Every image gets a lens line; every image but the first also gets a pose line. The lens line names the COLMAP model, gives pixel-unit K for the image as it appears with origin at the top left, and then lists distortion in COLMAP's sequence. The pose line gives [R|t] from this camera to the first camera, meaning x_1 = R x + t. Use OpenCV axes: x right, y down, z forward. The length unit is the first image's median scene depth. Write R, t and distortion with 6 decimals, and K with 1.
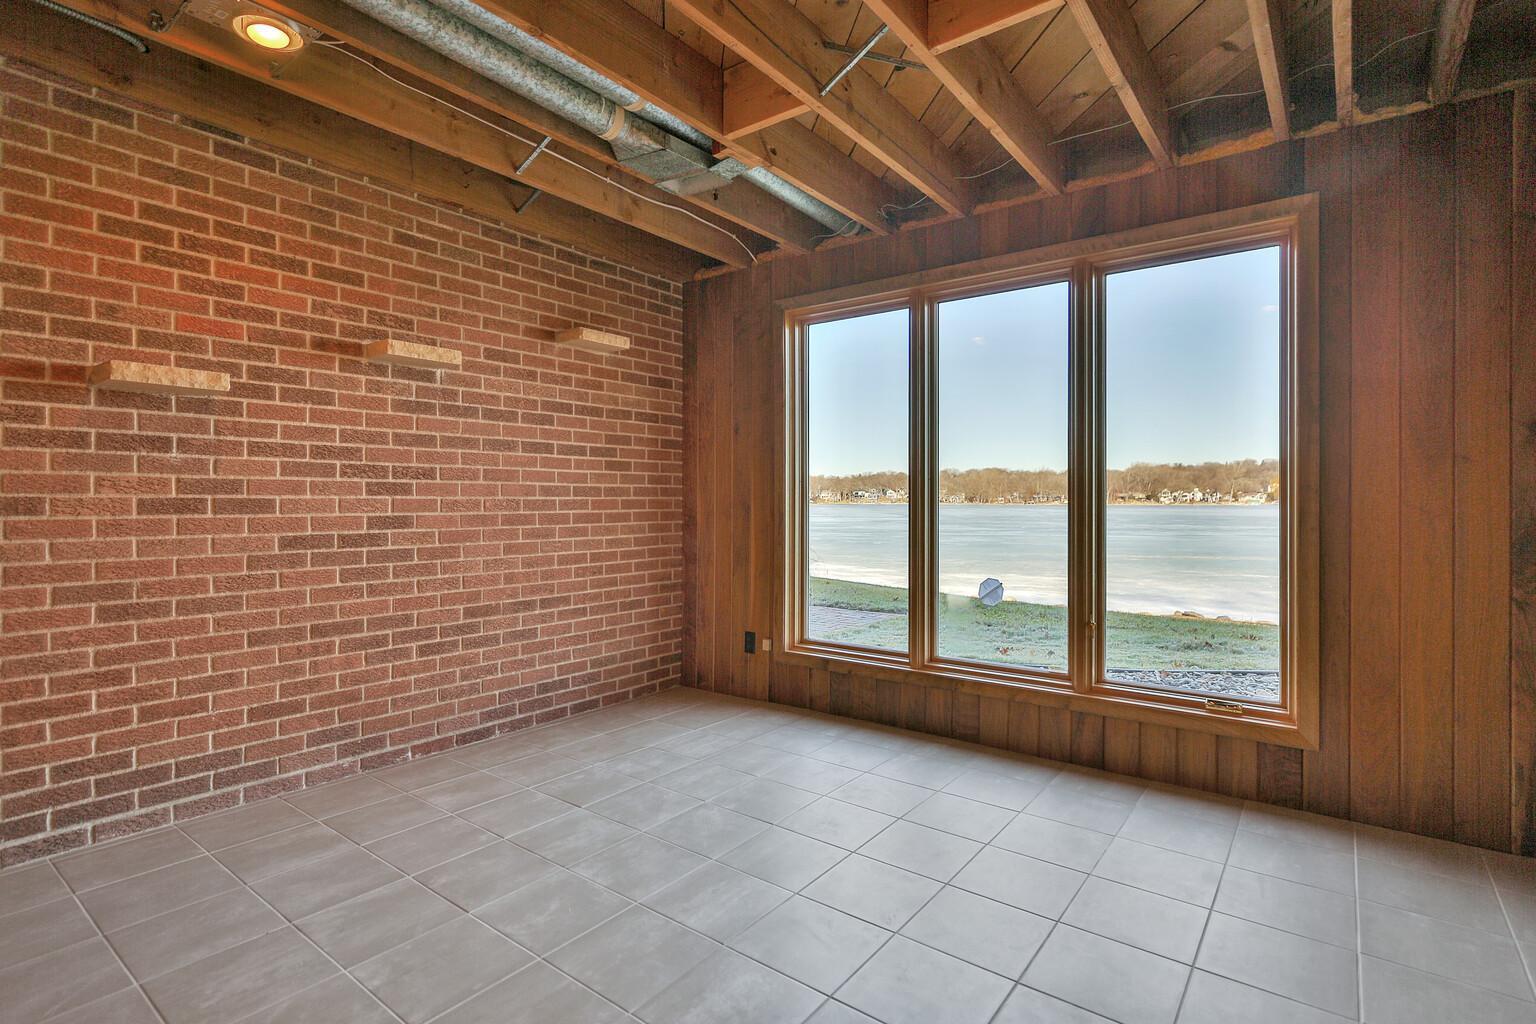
lens RADIAL K [[747.8, 0, 763.2], [0, 747.8, 505.6], [0, 0, 1]] dist [0.000910, 0.000133]
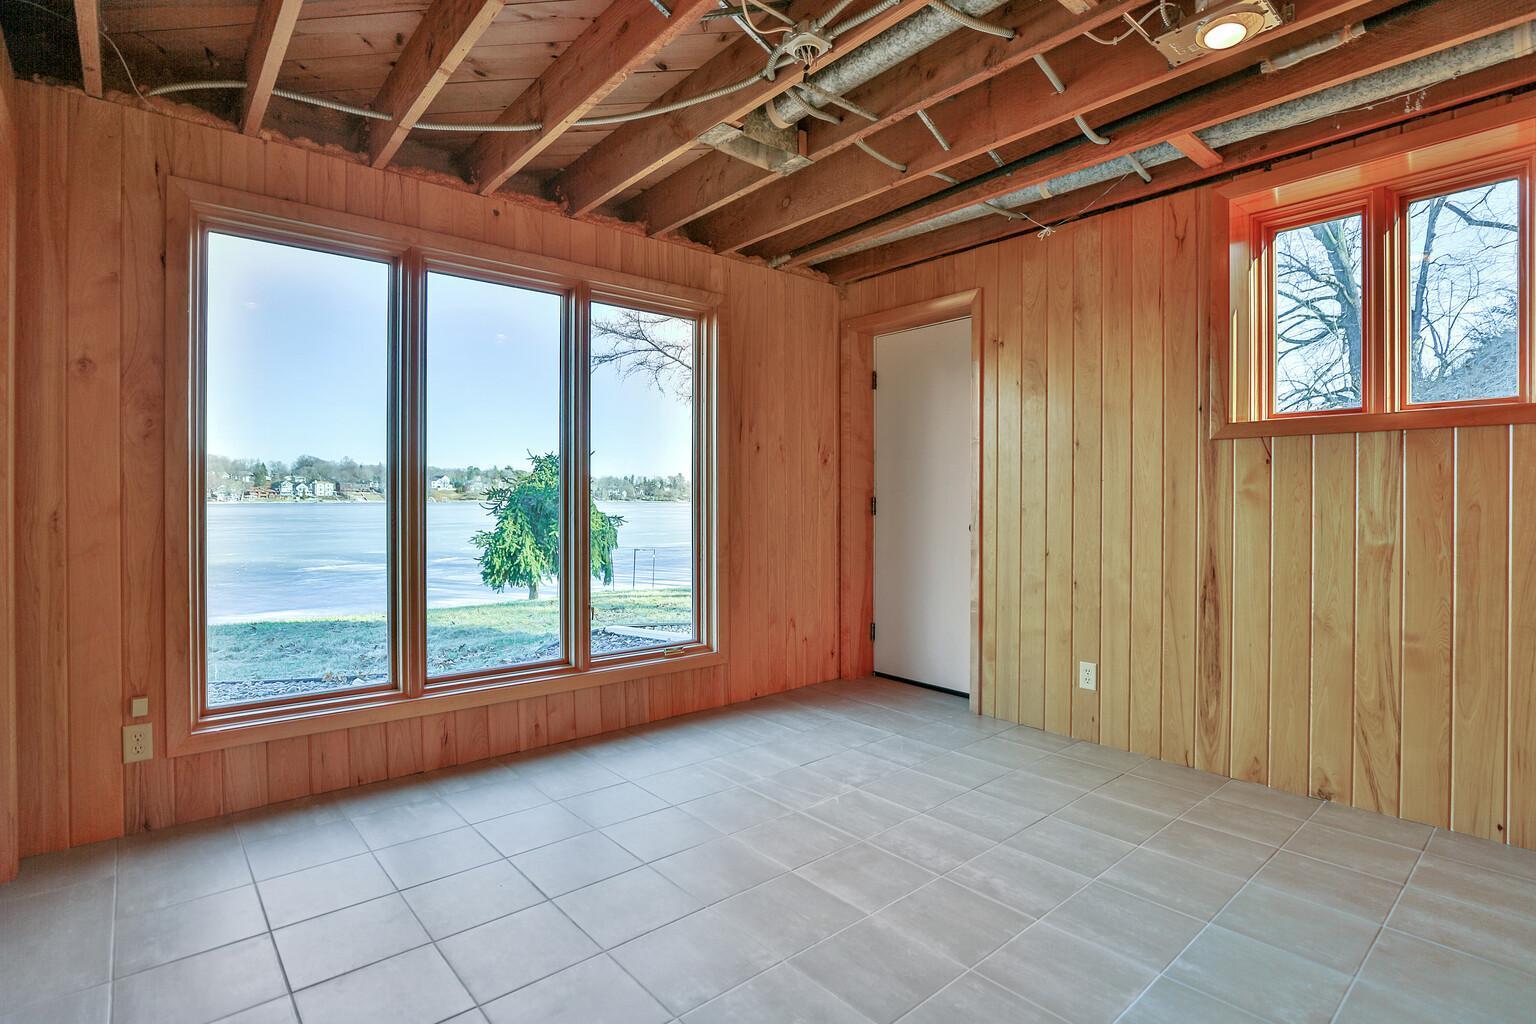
lens RADIAL K [[751.9, 0, 771.4], [0, 751.9, 502.9], [0, 0, 1]] dist [-0.021294, -0.000087]
pose [[0.197022, -0.005867, 0.980382, -0.532604], [-0.000985, 0.999980, 0.006183, -0.007832], [-0.980399, -0.002184, 0.197012, 0.433601]]
